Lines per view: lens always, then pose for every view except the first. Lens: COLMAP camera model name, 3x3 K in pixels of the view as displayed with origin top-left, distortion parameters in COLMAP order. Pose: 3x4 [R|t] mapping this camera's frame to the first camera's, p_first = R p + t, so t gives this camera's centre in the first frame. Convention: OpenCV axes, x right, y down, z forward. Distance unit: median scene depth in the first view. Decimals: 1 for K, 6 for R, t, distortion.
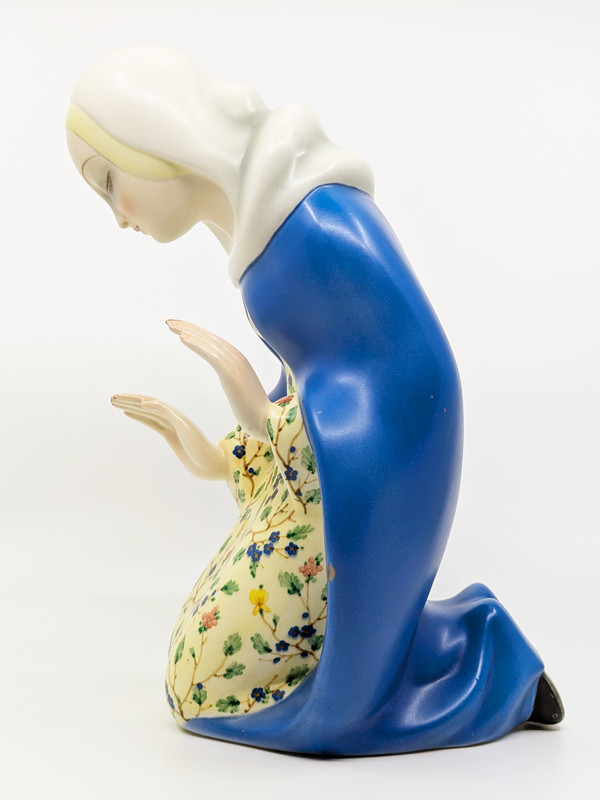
lens RADIAL K [[1501.8, 0, 297.8], [0, 1501.8, 396.1], [0, 0, 1]] dist [0.099070, 0.000000]
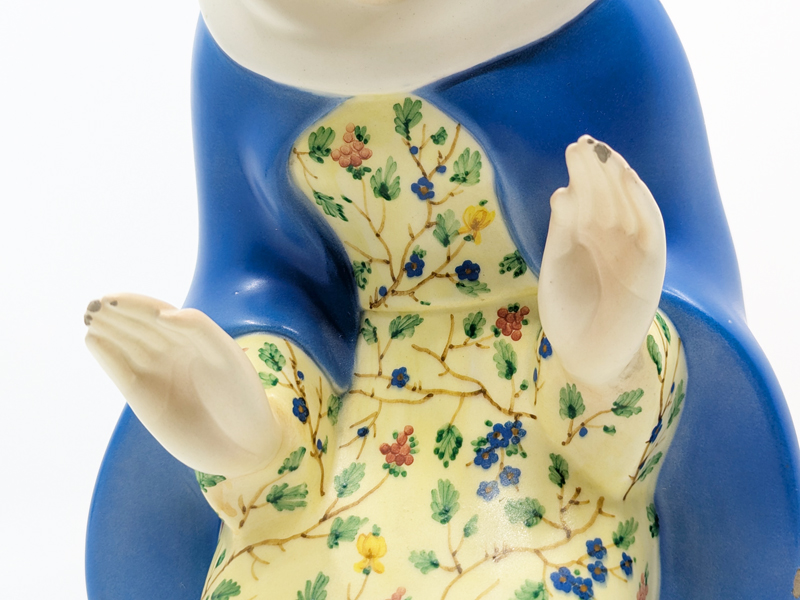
lens RADIAL K [[1501.8, 0, 406.8], [0, 1501.8, 300.5], [0, 0, 1]] dist [0.099070, 0.000000]
pose [[0.326363, 0.014384, 0.945135, -0.562335], [0.017647, 0.999617, -0.021307, 0.012282], [-0.945080, 0.023633, 0.325984, 0.873894]]
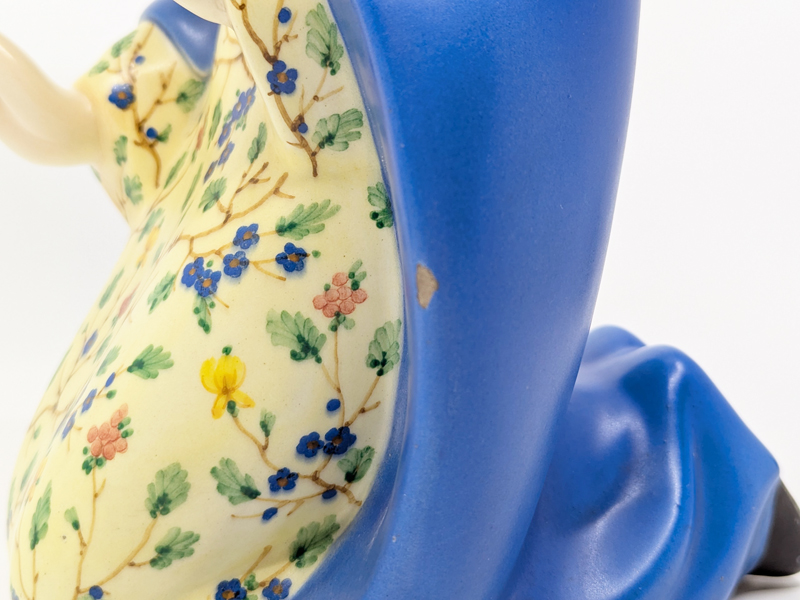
lens RADIAL K [[1501.8, 0, 406.6], [0, 1501.8, 302.3], [0, 0, 1]] dist [0.099070, 0.000000]
pose [[0.973215, -0.082632, 0.214535, -0.064959], [0.073746, 0.996067, 0.049109, 0.093761], [-0.217750, -0.031973, 0.975481, 0.556776]]
